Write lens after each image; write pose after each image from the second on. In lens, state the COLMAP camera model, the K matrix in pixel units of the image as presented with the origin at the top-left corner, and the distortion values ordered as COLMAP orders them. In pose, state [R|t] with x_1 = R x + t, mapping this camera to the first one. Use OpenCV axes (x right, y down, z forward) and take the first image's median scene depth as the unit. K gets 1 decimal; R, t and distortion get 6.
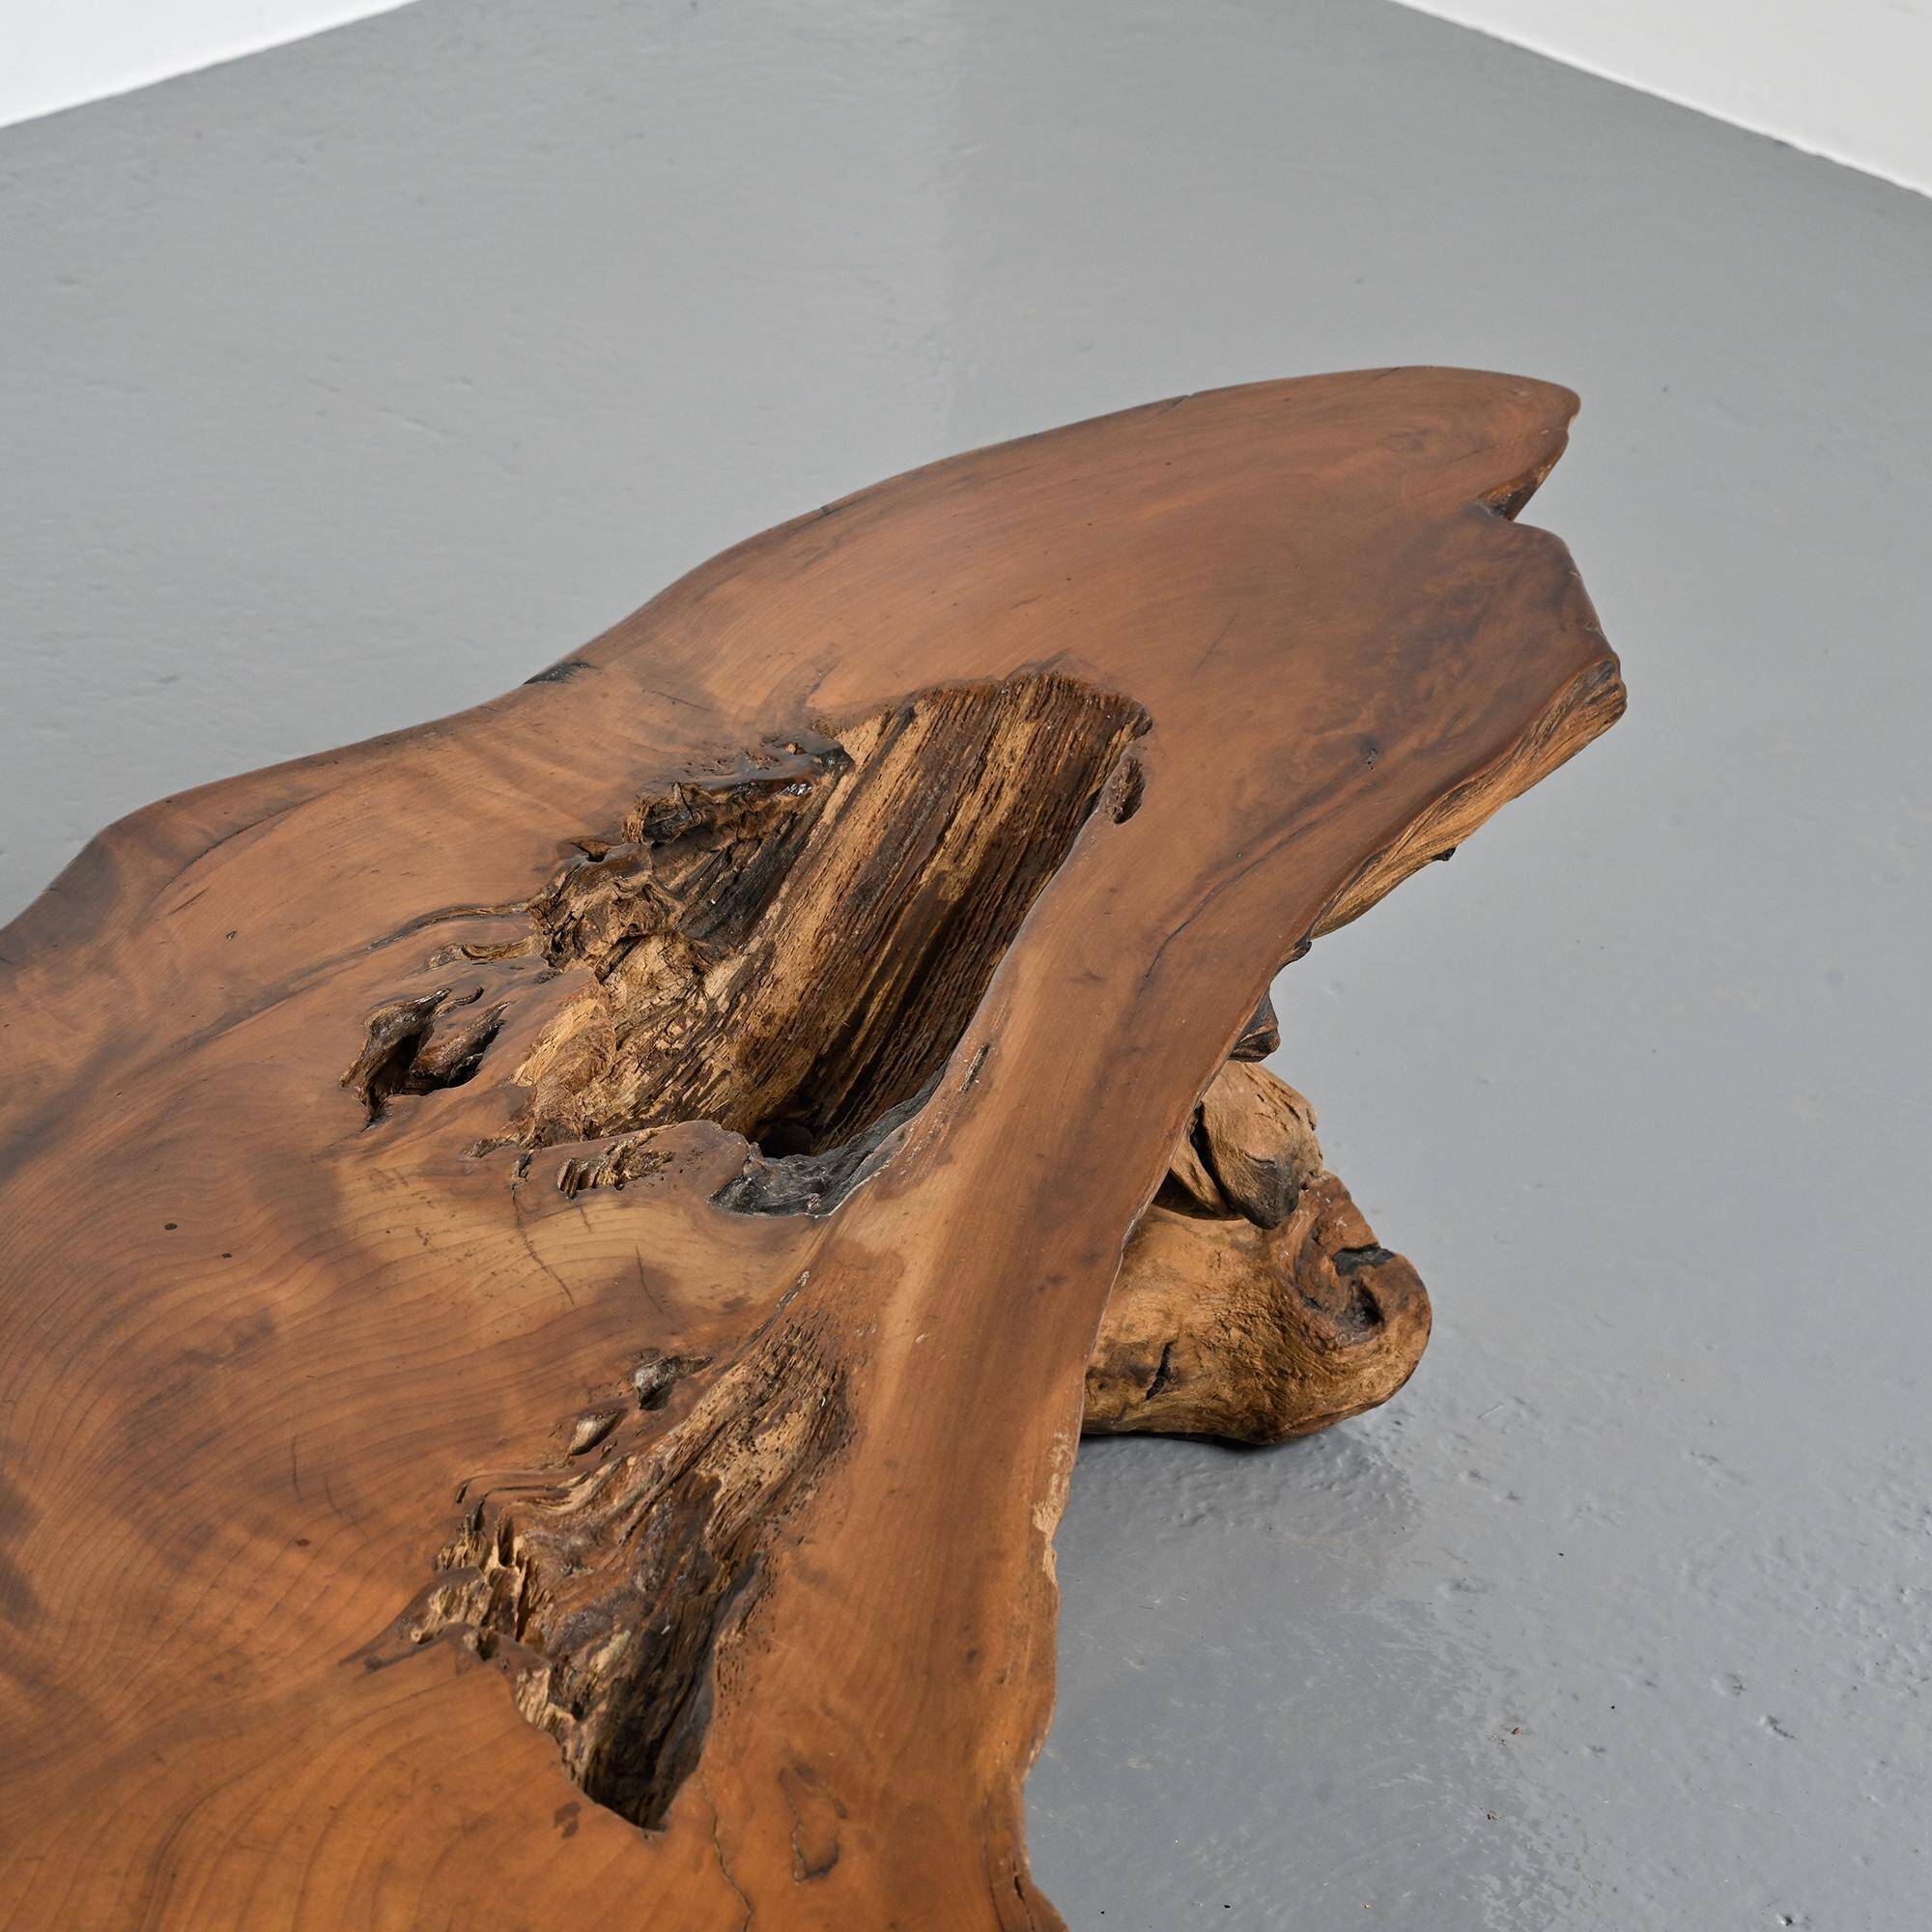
lens RADIAL K [[5464.8, 0, 969.3], [0, 5464.8, 958.7], [0, 0, 1]] dist [-0.005814, 0.000000]
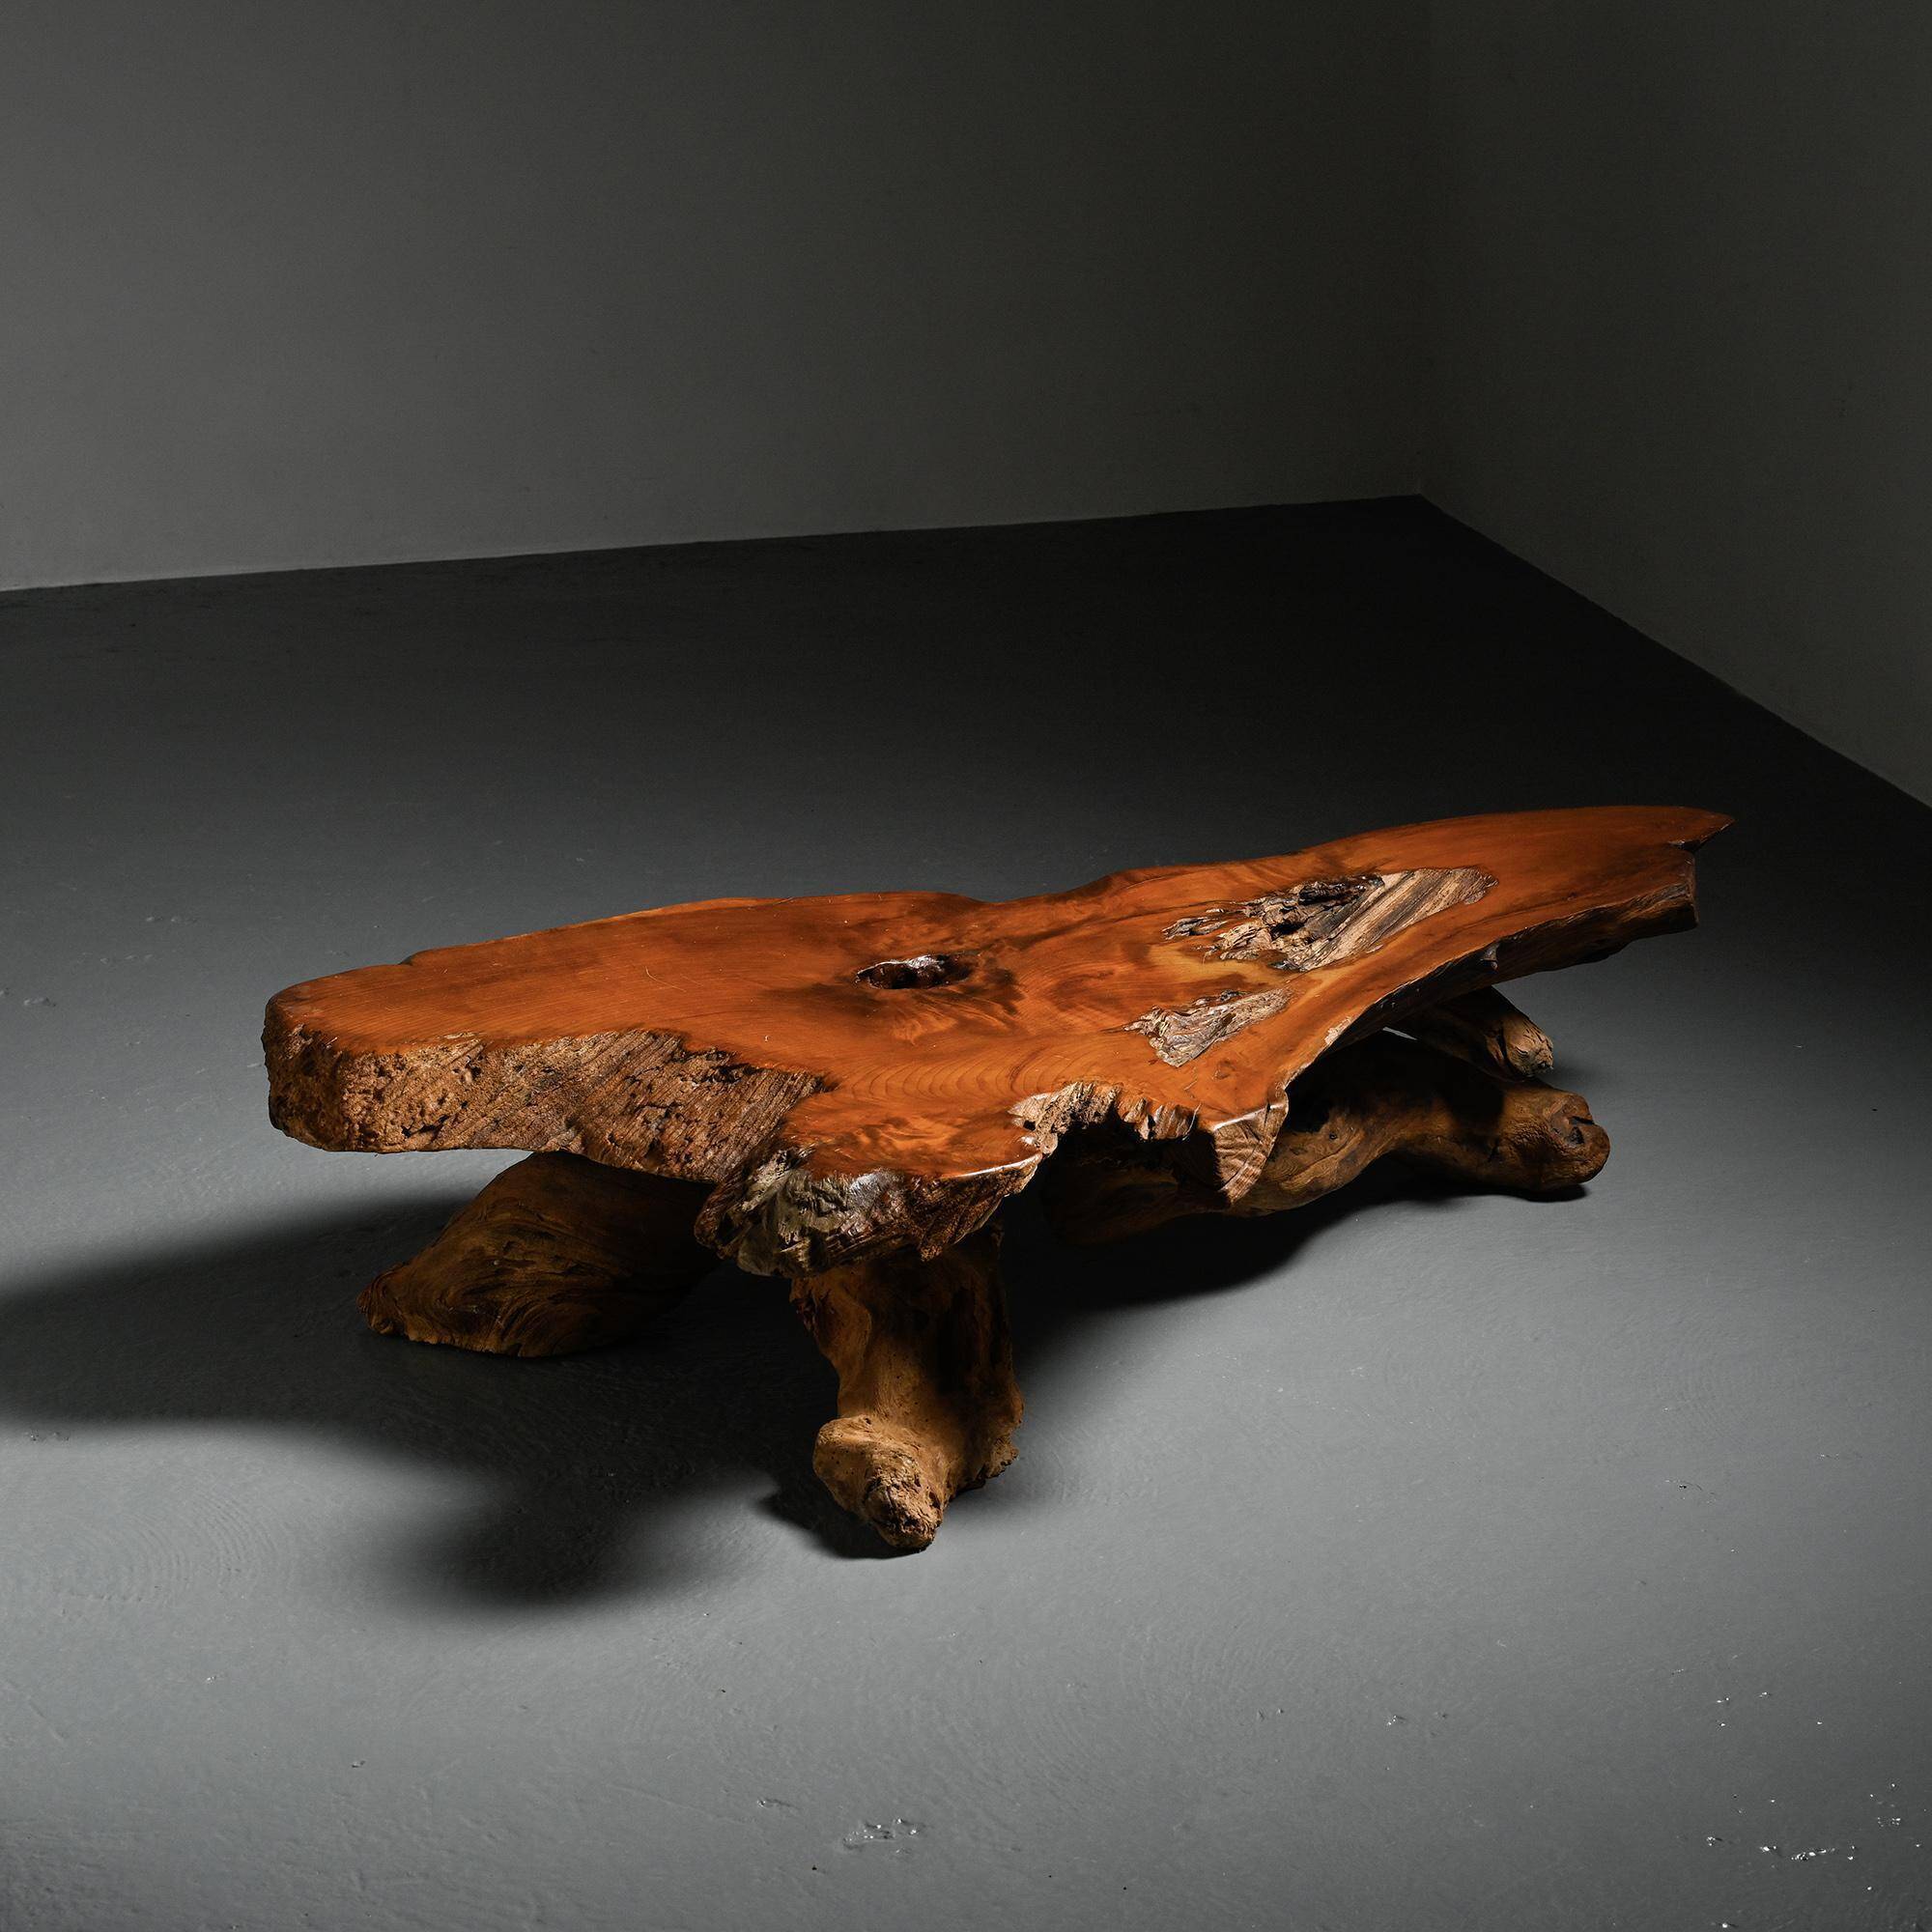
lens RADIAL K [[5464.8, 0, 1031.0], [0, 5464.8, 978.1], [0, 0, 1]] dist [-0.005814, 0.000000]
pose [[0.954904, 0.085991, -0.284188, 0.722878], [-0.145006, 0.970298, -0.193639, 0.690809], [0.259096, 0.226115, 0.939011, -1.960028]]
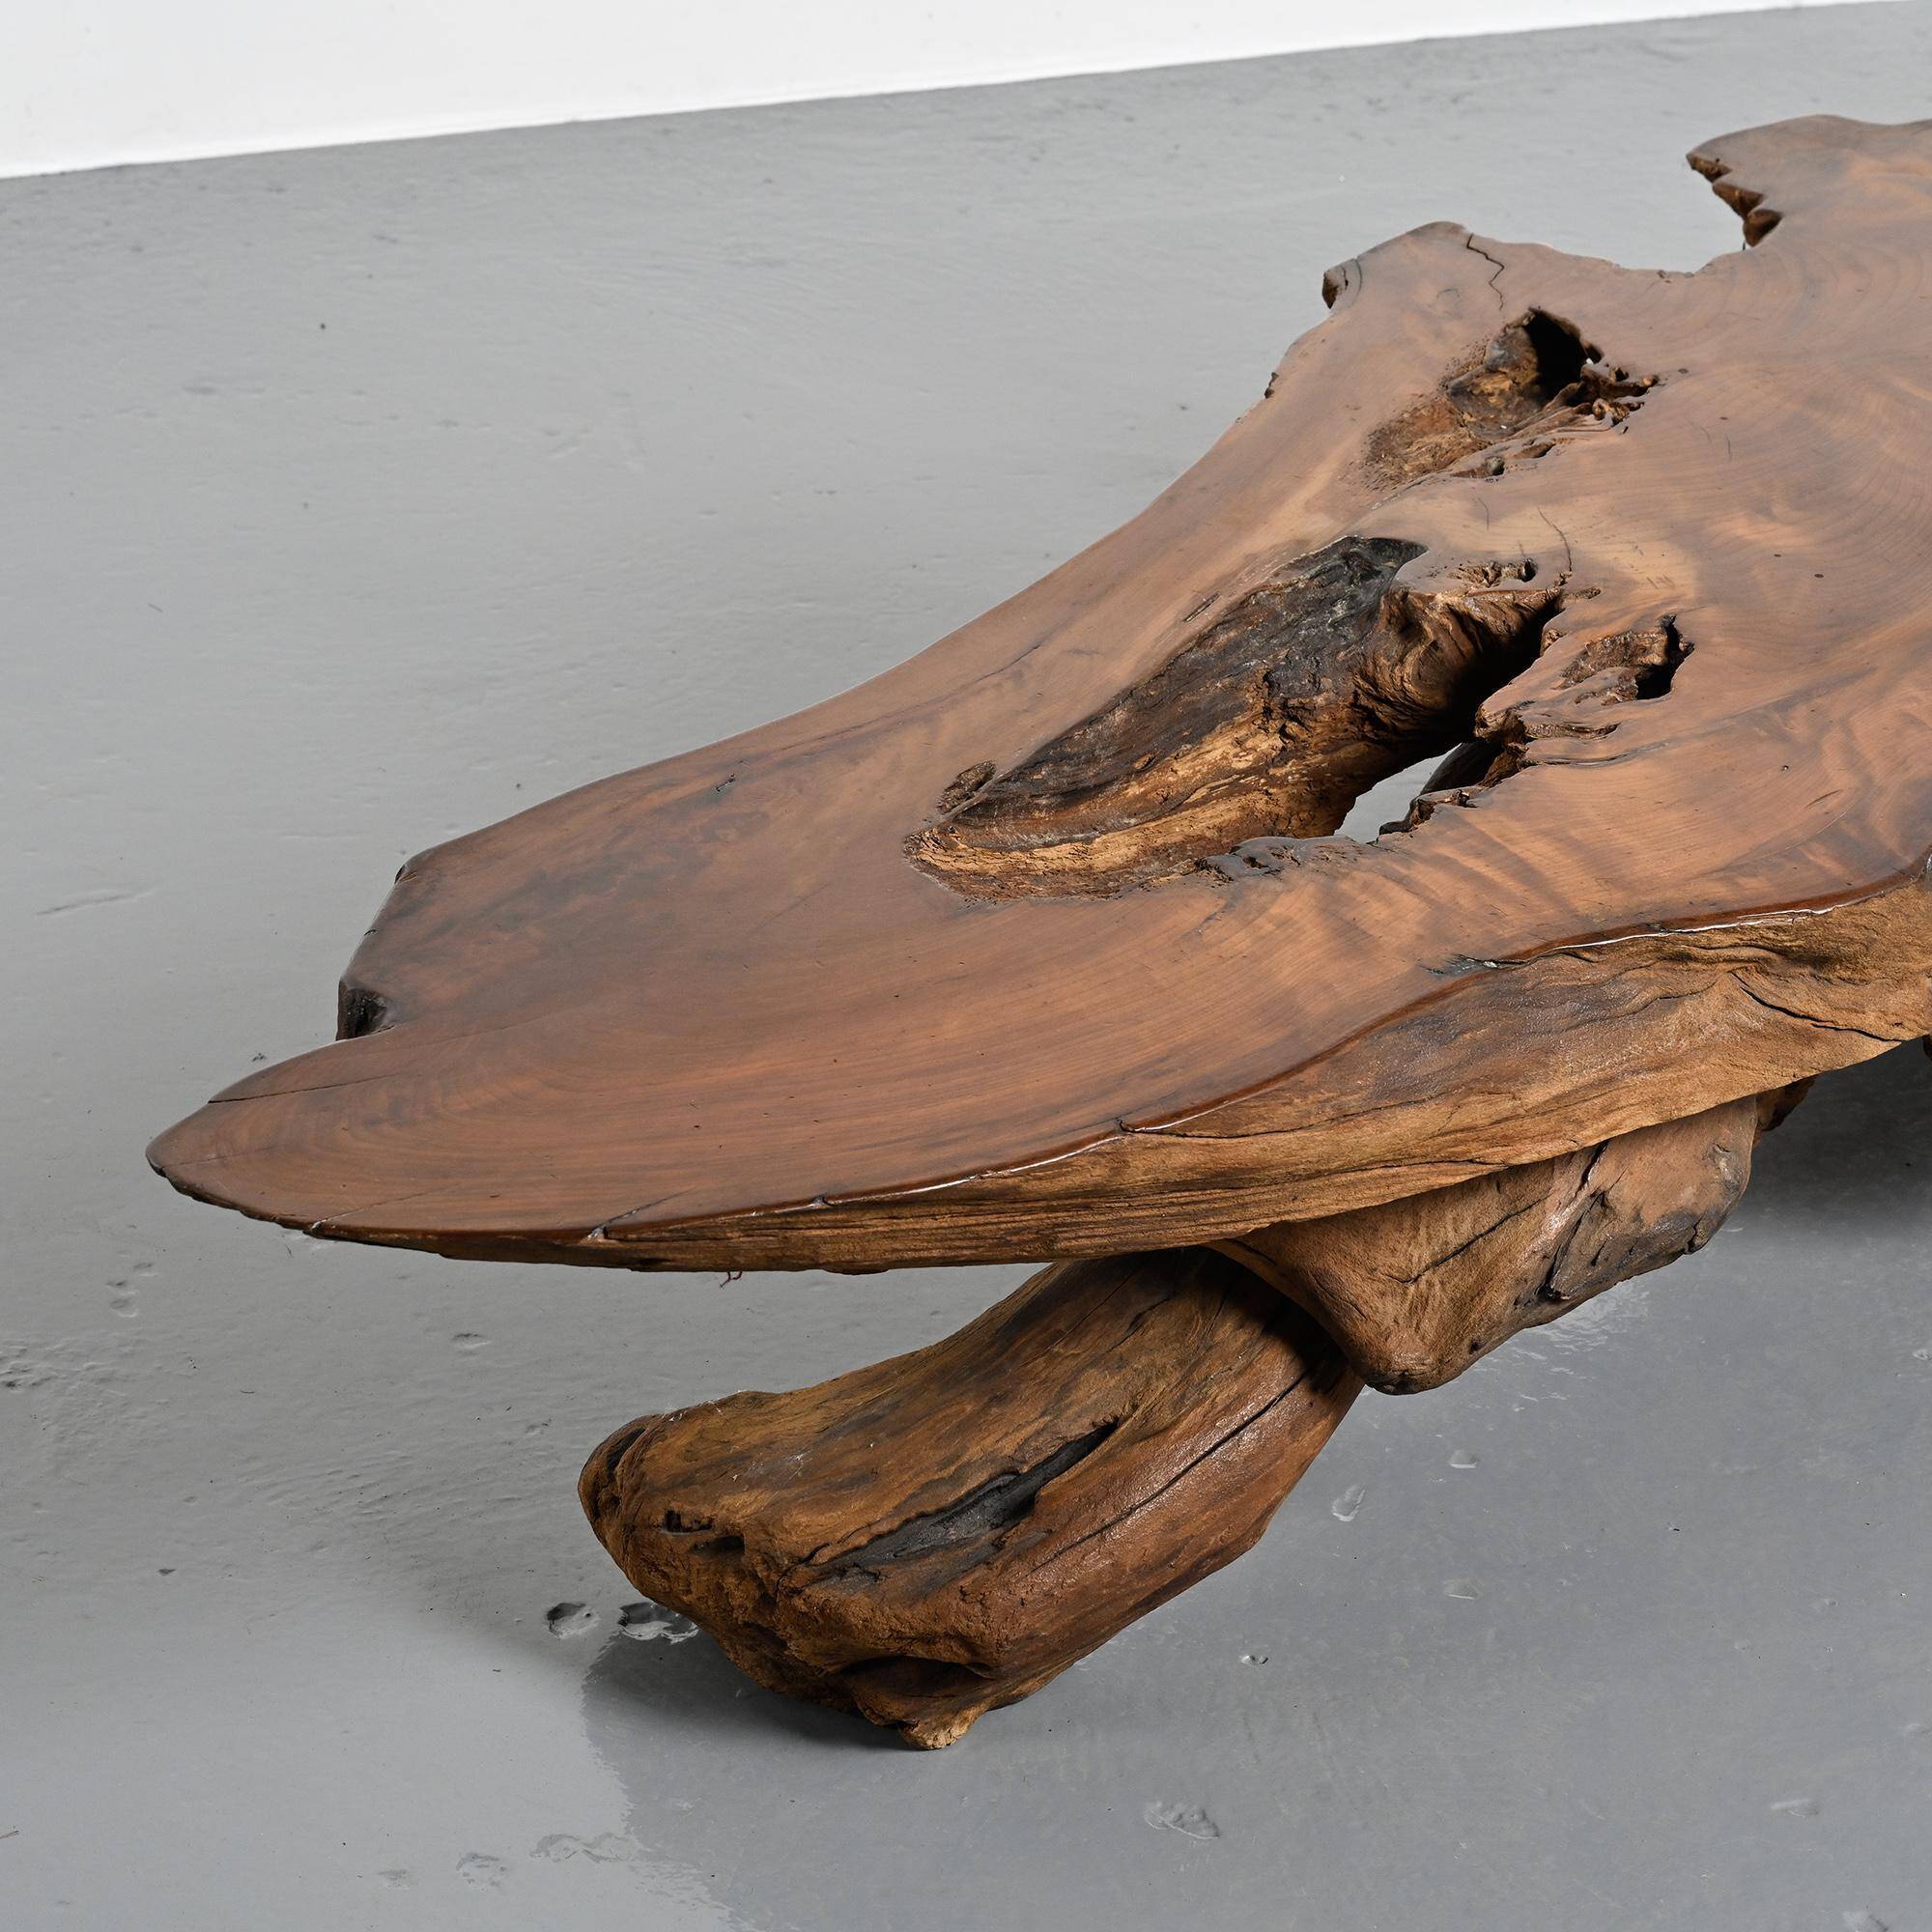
lens RADIAL K [[5464.8, 0, 978.3], [0, 5464.8, 953.7], [0, 0, 1]] dist [-0.005814, 0.000000]
pose [[-0.973669, -0.120518, 0.193503, -0.230196], [0.088199, 0.583569, 0.807260, -1.087865], [-0.210212, 0.803071, -0.557573, 1.998691]]
